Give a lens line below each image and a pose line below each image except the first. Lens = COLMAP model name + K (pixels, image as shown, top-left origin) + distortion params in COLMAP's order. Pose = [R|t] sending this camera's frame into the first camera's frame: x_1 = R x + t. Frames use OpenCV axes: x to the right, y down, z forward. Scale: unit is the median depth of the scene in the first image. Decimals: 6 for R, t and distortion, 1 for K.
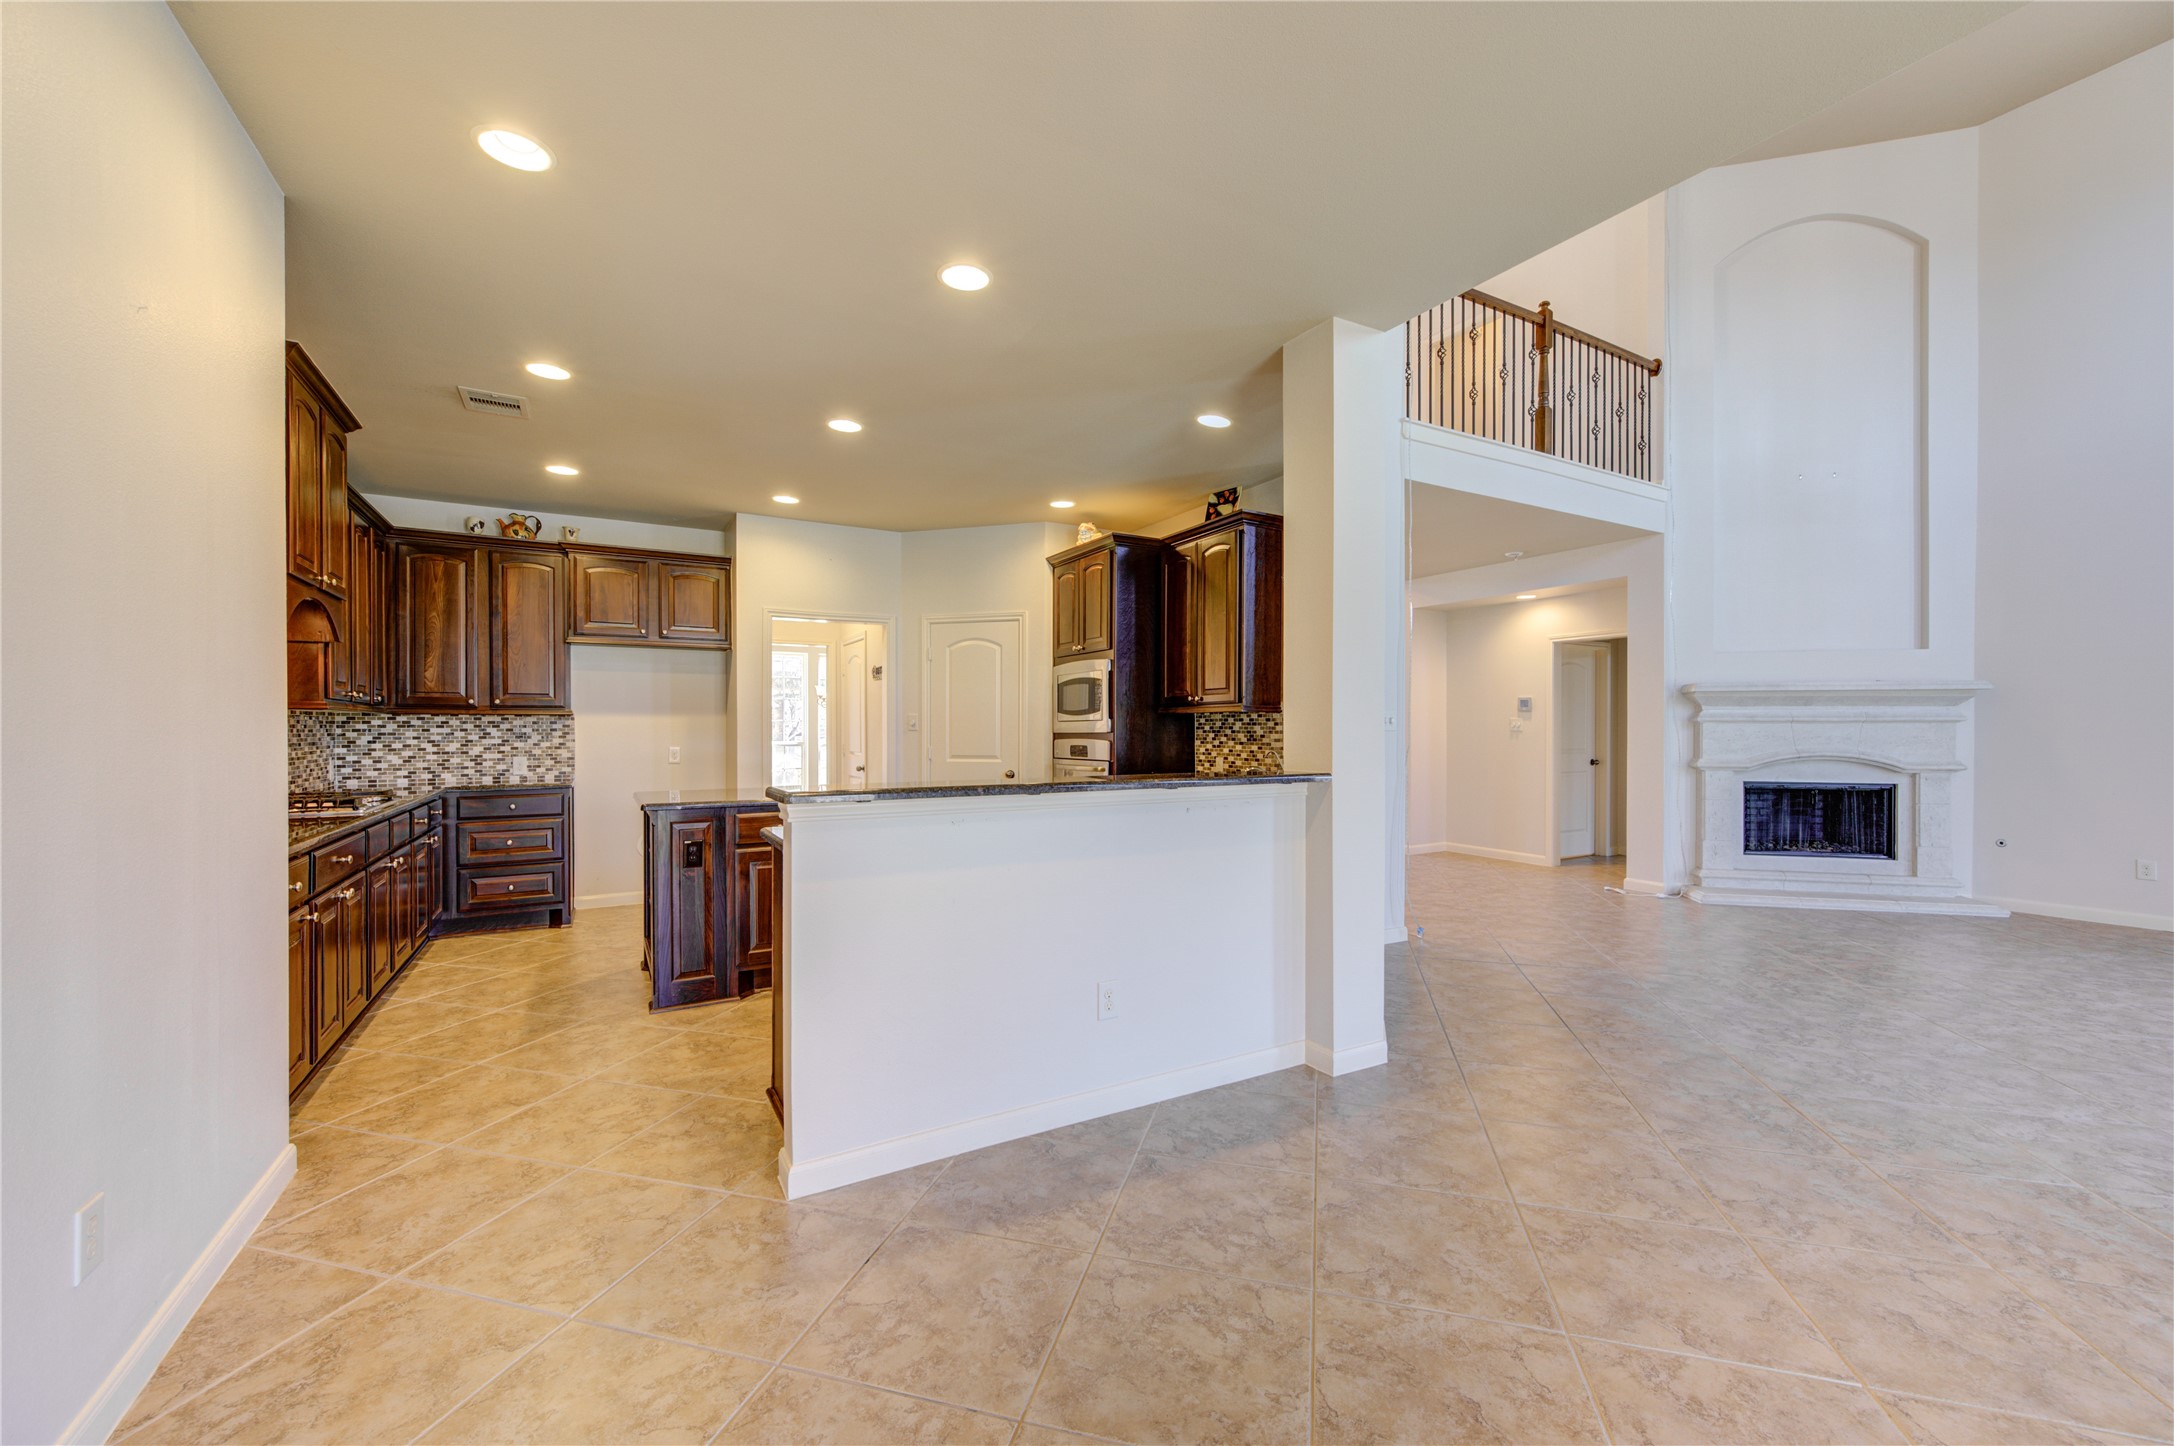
lens RADIAL K [[846.7, 0, 1090.4], [0, 846.7, 734.4], [0, 0, 1]] dist [0.000978, -0.000518]
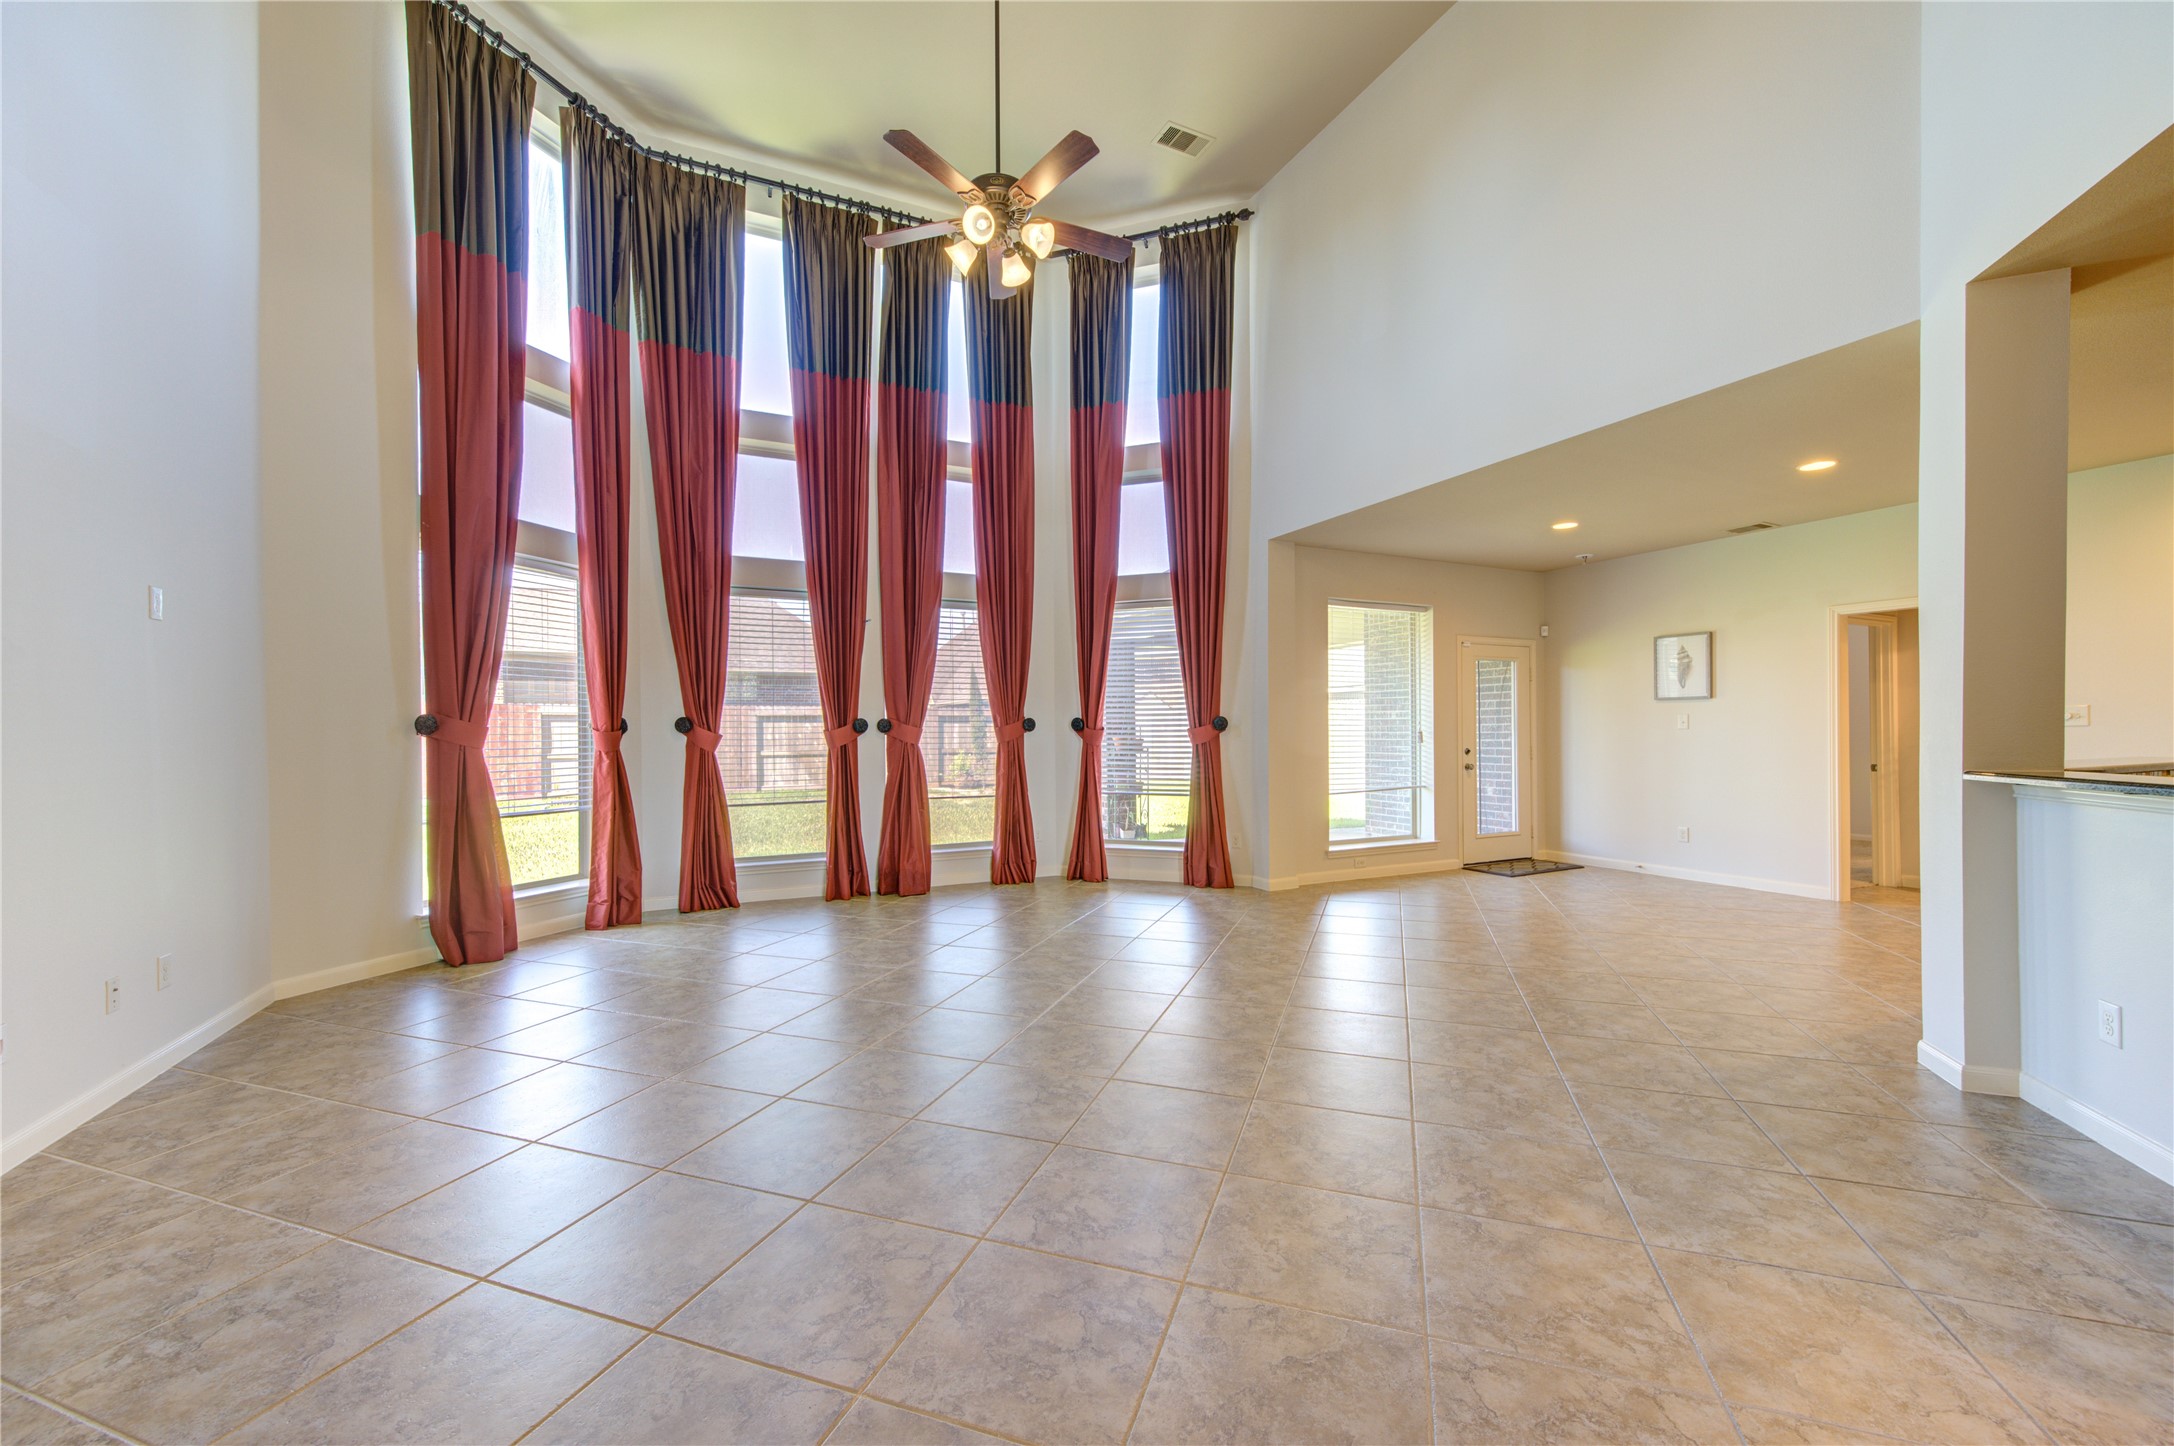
lens RADIAL K [[846.7, 0, 1091.8], [0, 846.7, 729.8], [0, 0, 1]] dist [0.000978, -0.000518]
pose [[-0.997486, 0.007211, 0.070491, 0.747706], [0.007365, 0.999971, 0.001922, -0.005113], [-0.070475, 0.002436, -0.997511, 1.239728]]
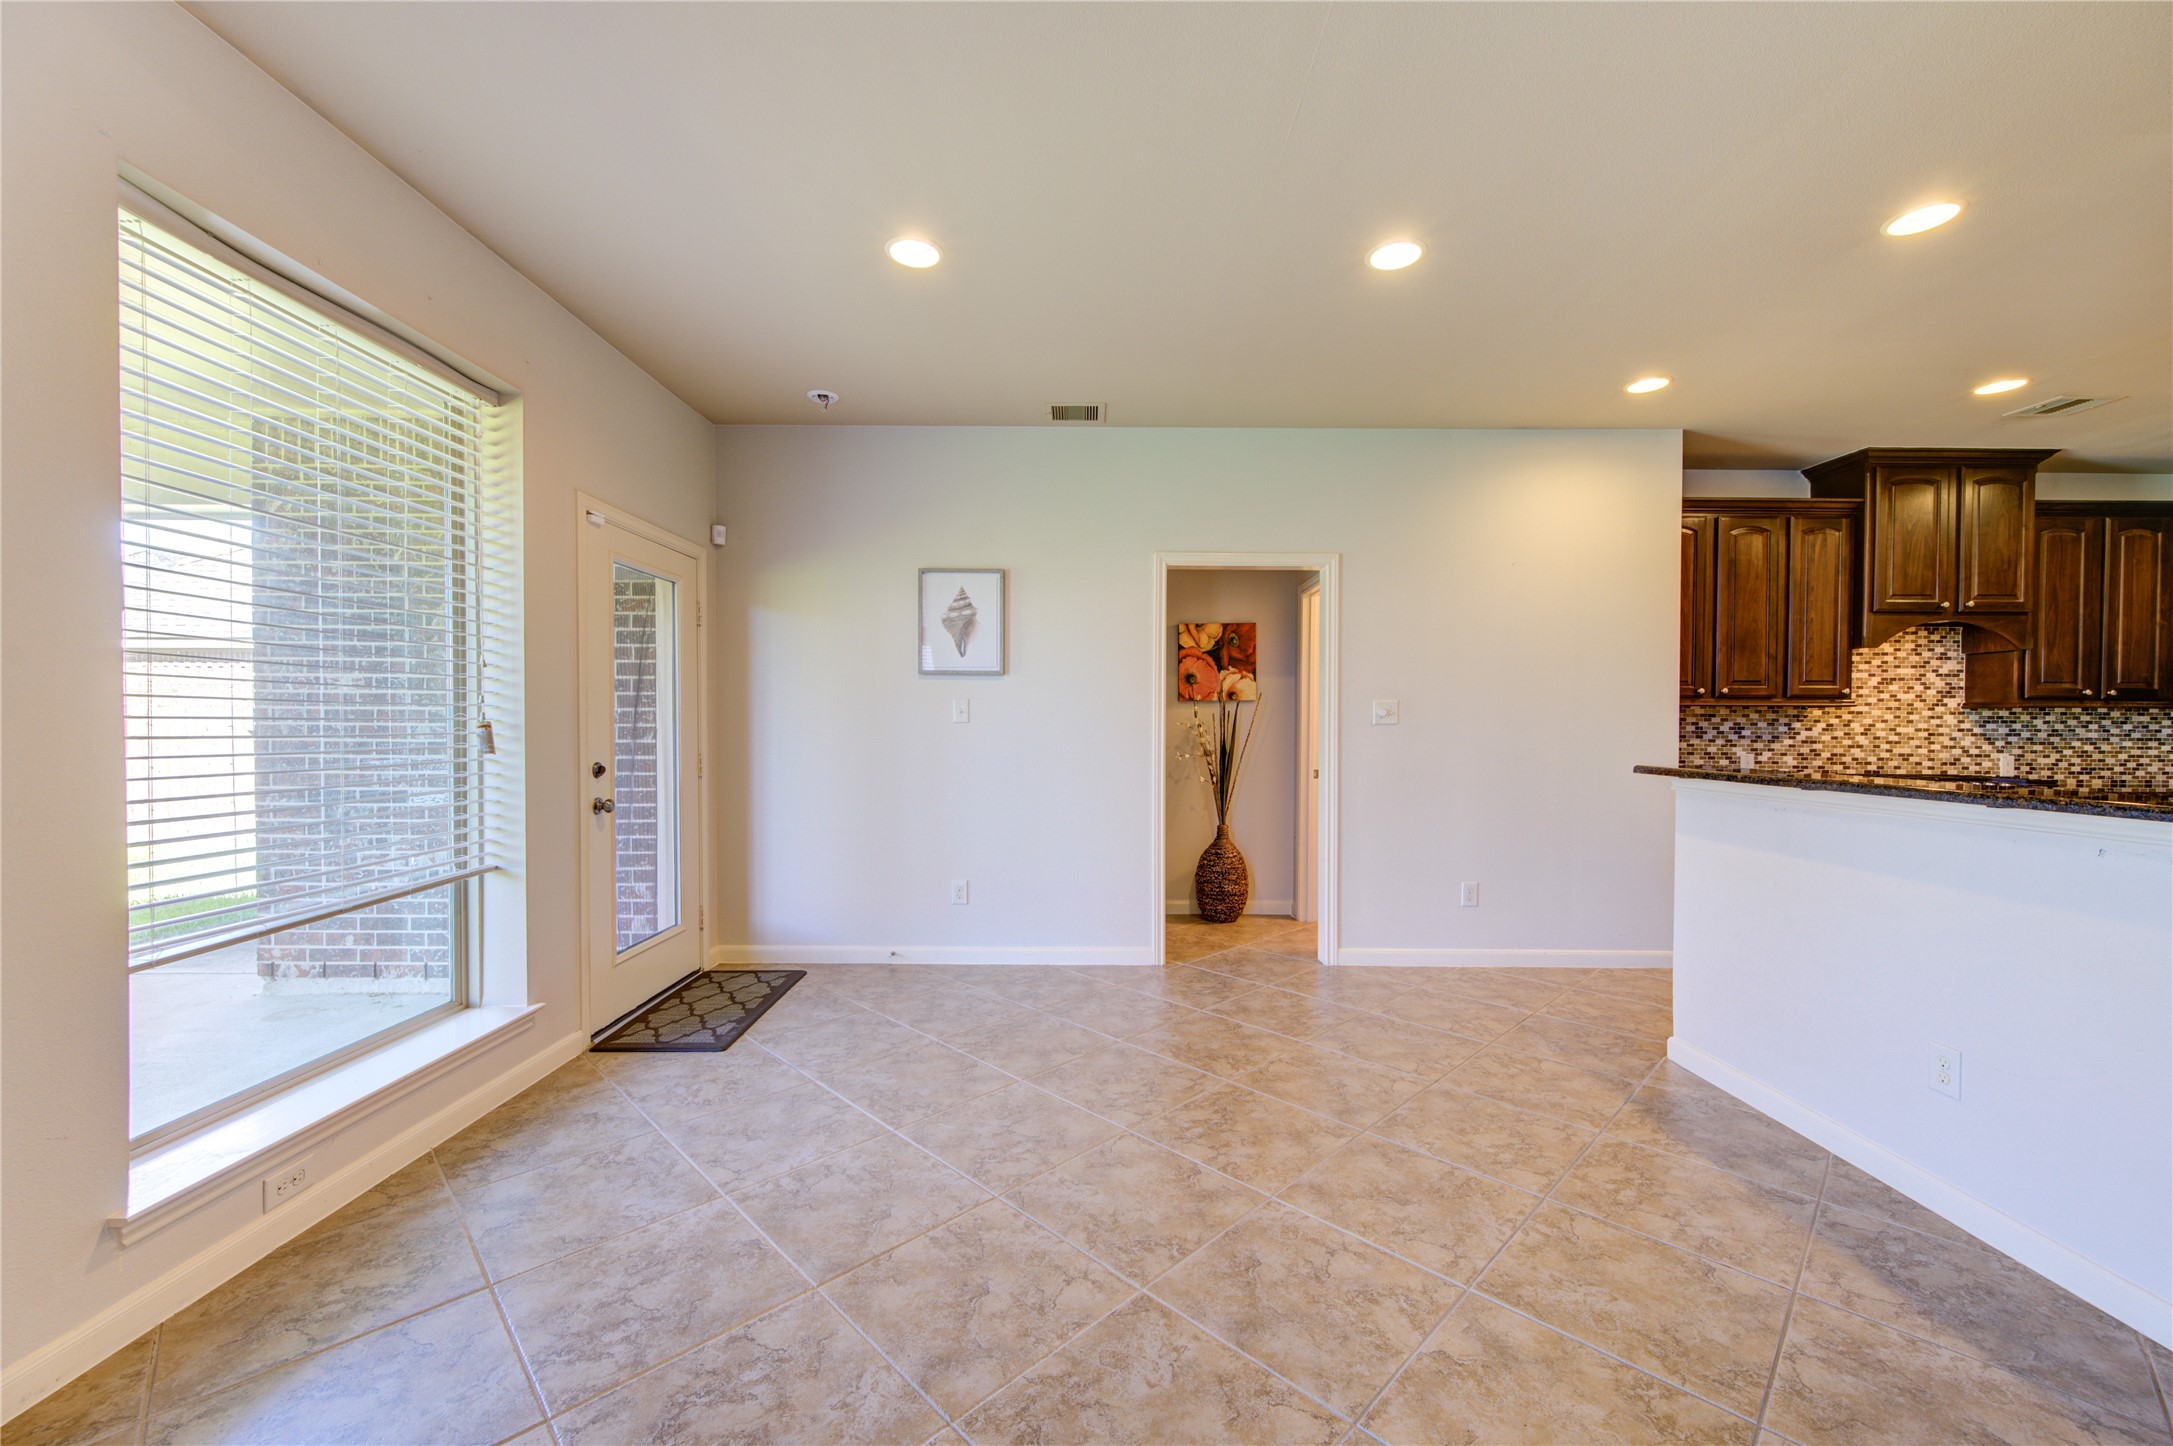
lens RADIAL K [[846.3, 0, 1091.3], [0, 846.3, 736.6], [0, 0, 1]] dist [0.000978, -0.000518]
pose [[-0.498301, 0.013149, -0.866904, 0.566024], [-0.009009, 0.999752, 0.020342, -0.001310], [0.866957, 0.017946, -0.498059, 0.365931]]
